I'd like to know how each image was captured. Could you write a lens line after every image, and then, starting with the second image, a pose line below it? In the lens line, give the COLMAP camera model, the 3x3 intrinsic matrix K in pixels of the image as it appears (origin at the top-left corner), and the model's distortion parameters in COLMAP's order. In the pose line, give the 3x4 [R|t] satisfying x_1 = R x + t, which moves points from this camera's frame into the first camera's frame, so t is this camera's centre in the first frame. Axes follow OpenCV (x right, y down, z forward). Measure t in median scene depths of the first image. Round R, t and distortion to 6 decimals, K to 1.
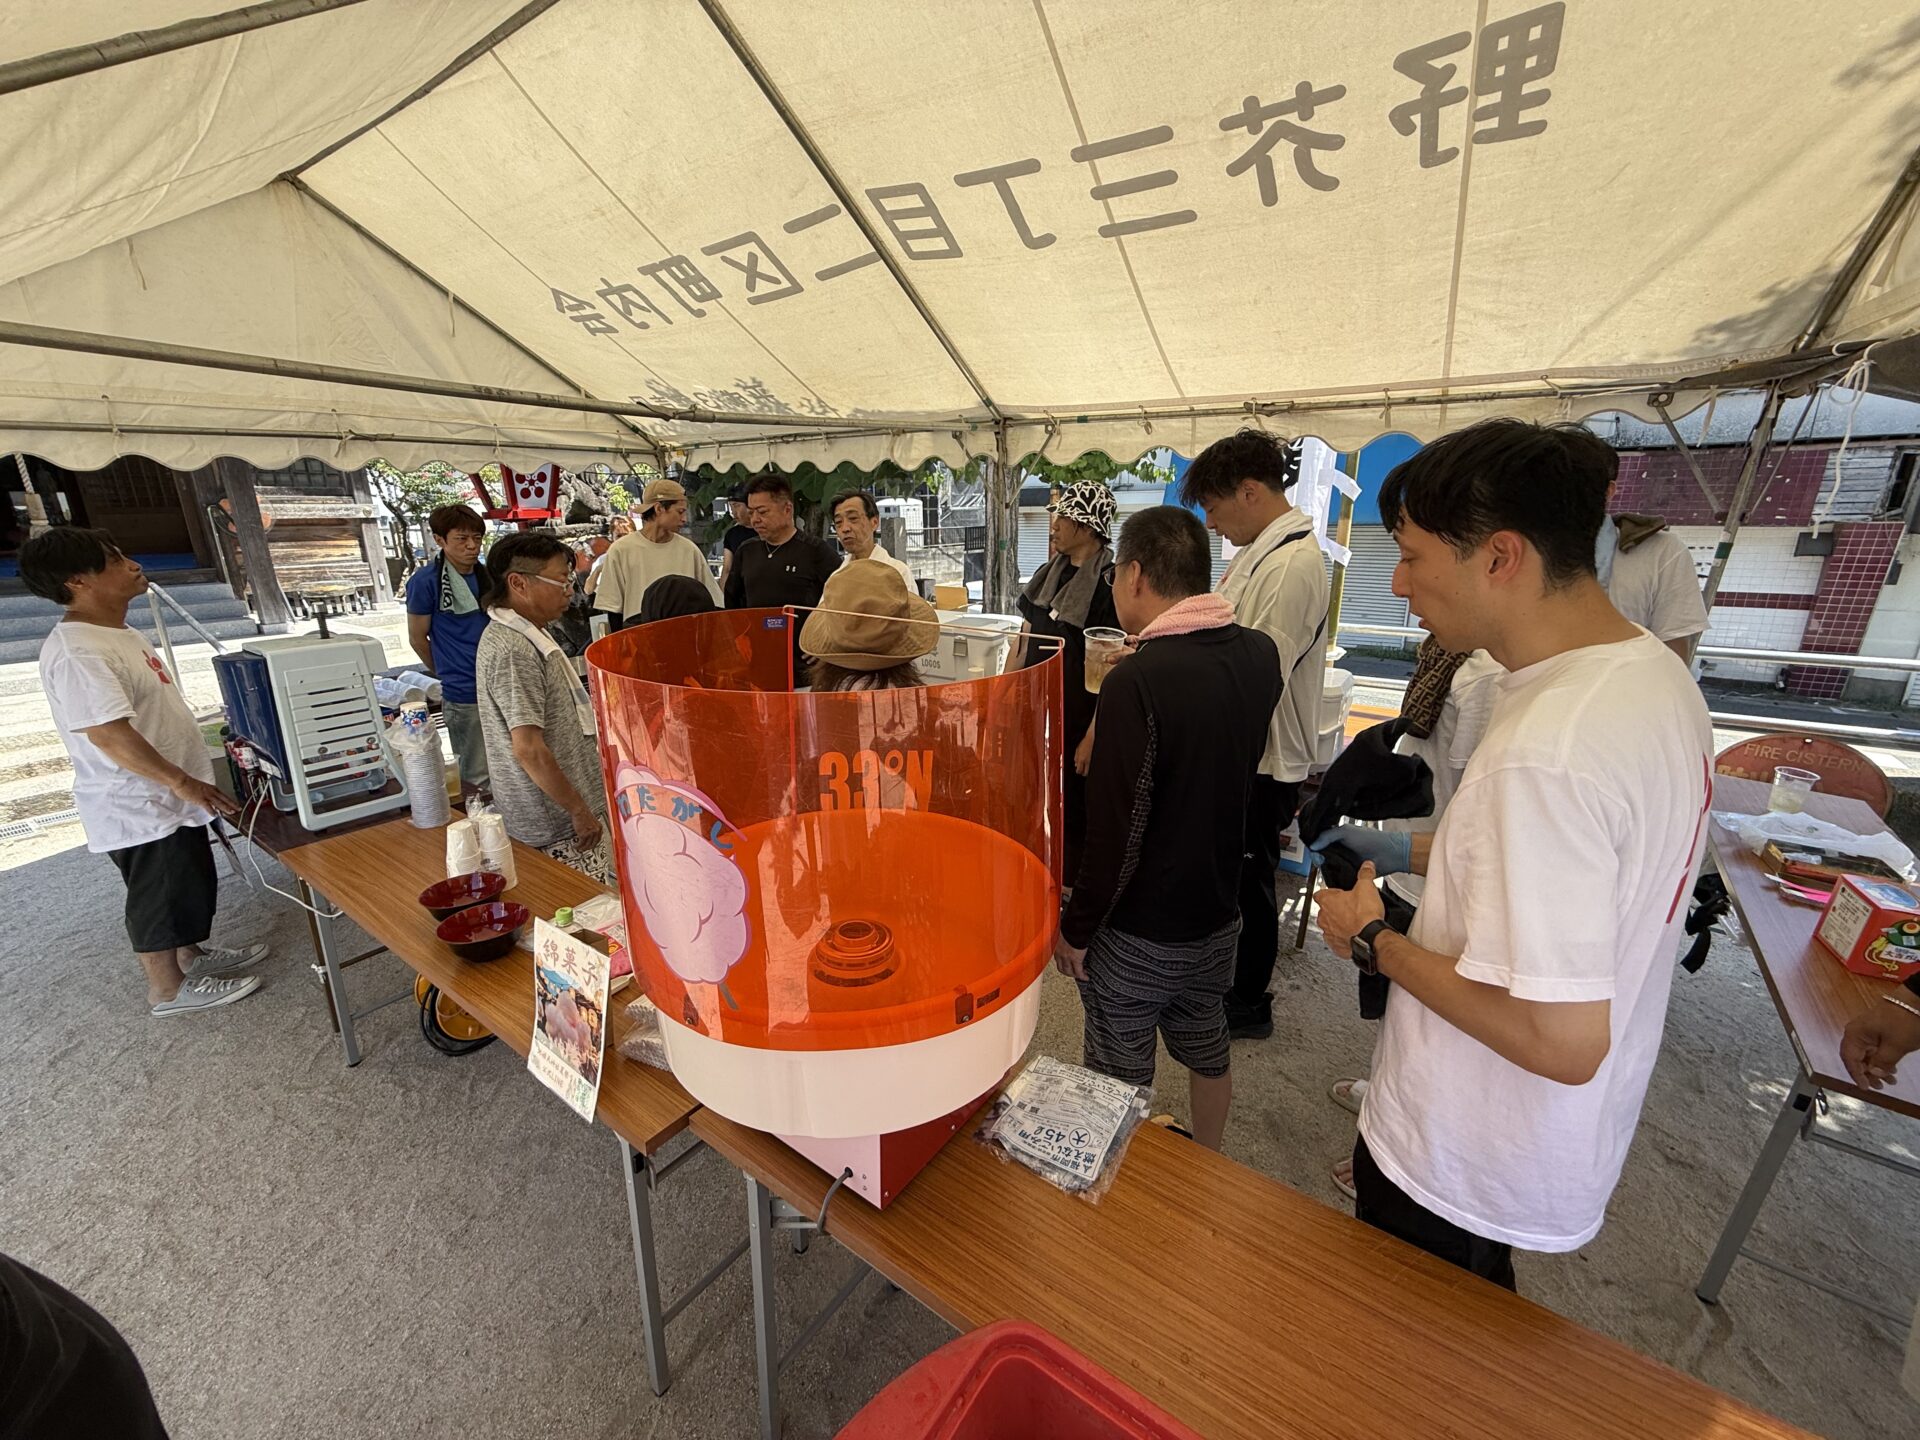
lens RADIAL K [[745.4, 0, 960.0], [0, 745.4, 720.0], [0, 0, 1]] dist [-0.000559, -0.000180]
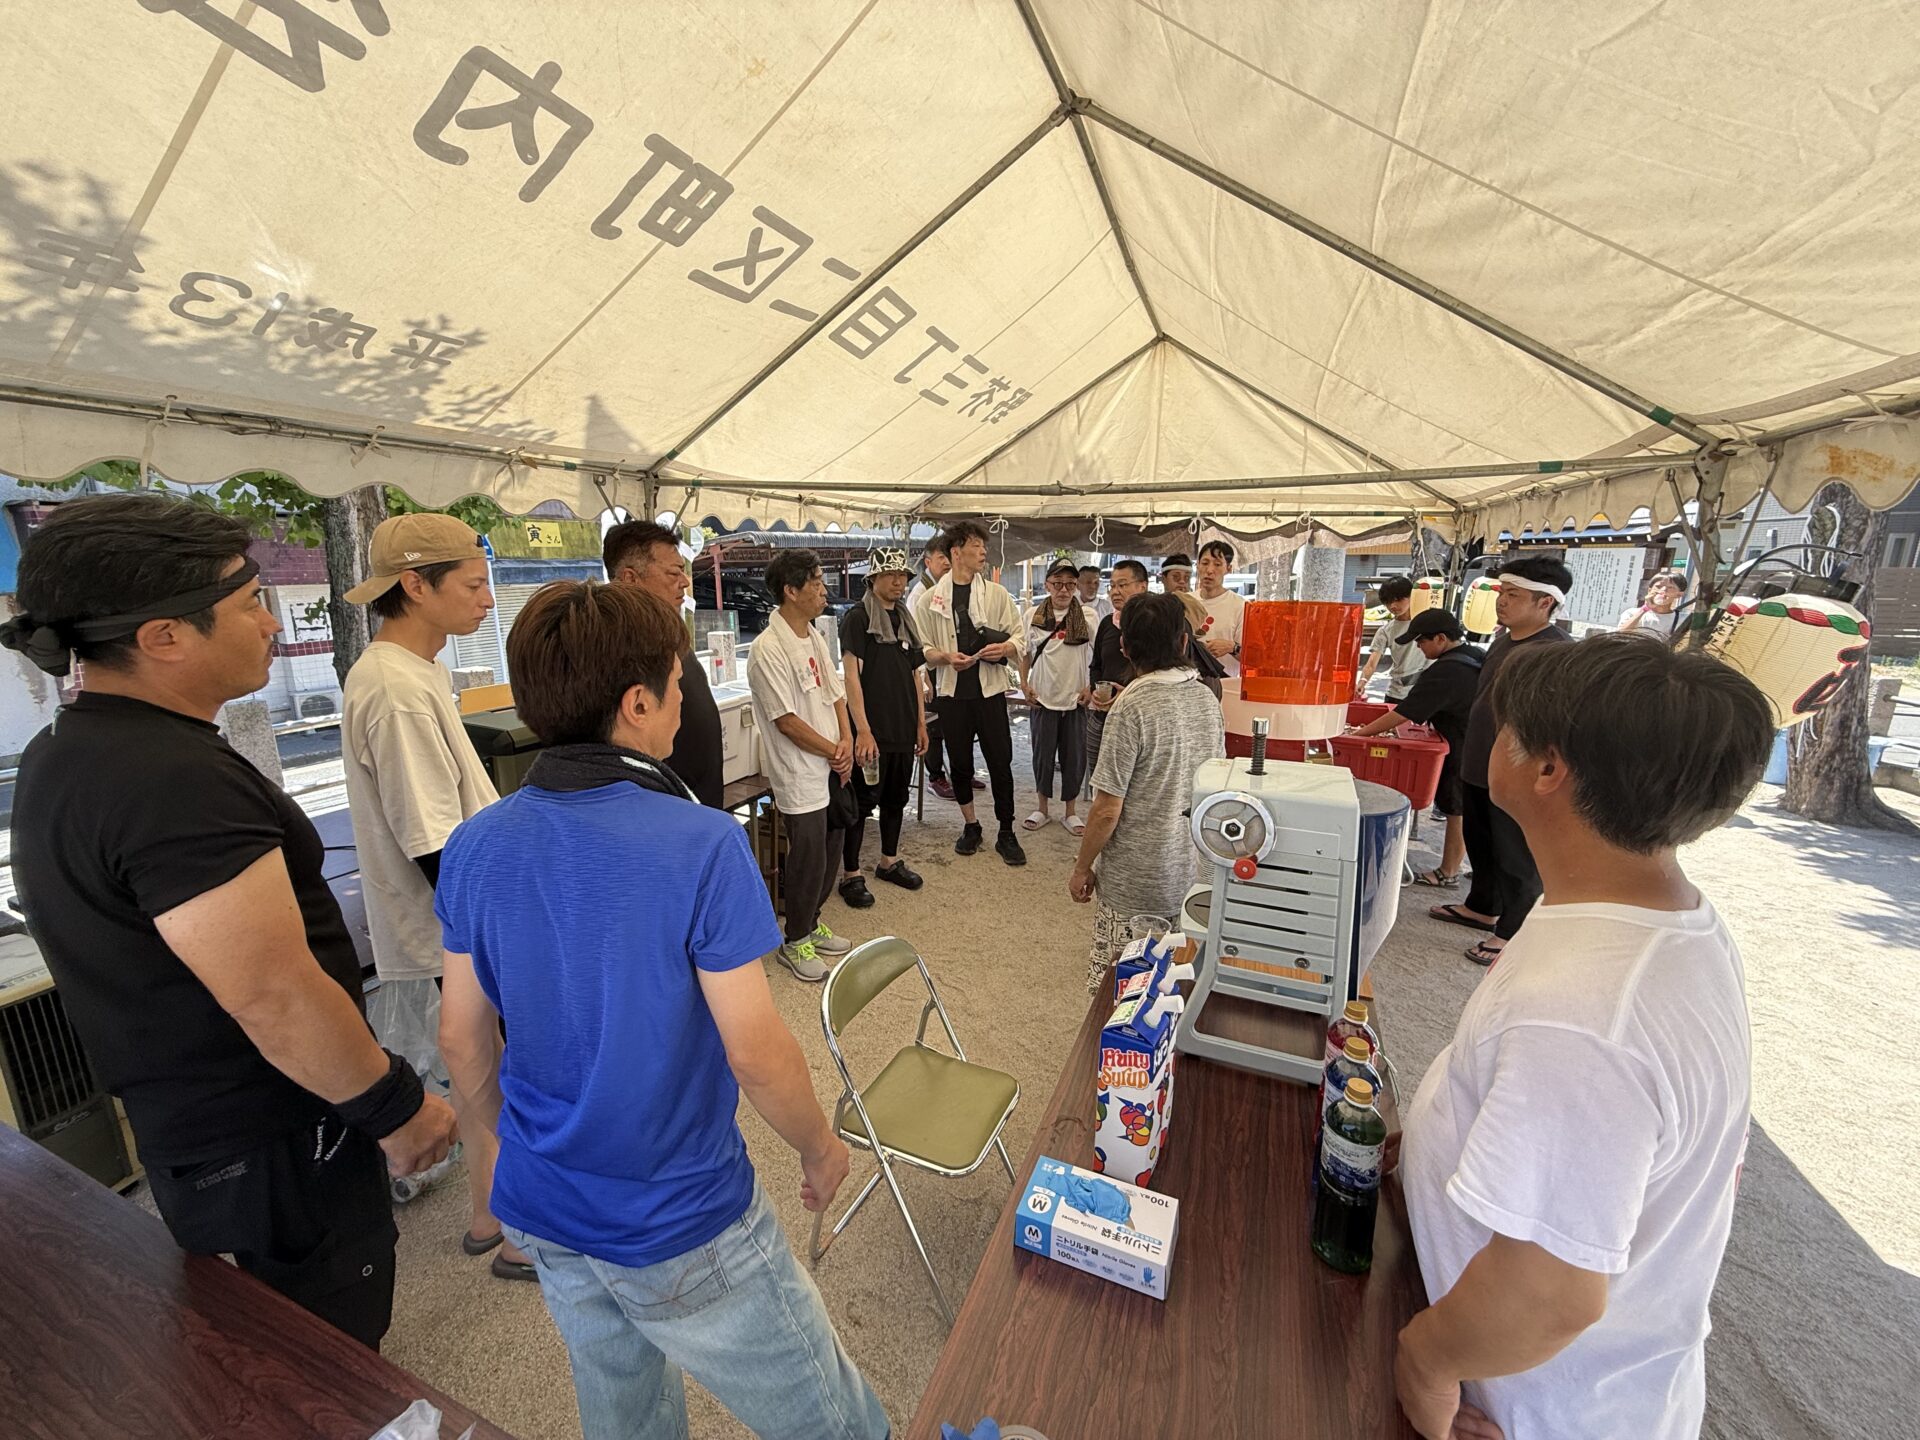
lens RADIAL K [[745.4, 0, 960.0], [0, 745.4, 720.0], [0, 0, 1]] dist [-0.000559, -0.000180]
pose [[-0.213545, -0.209398, 0.954228, -1.110803], [0.275086, 0.924348, 0.264402, -0.310431], [-0.937404, 0.318957, -0.139788, 1.037602]]
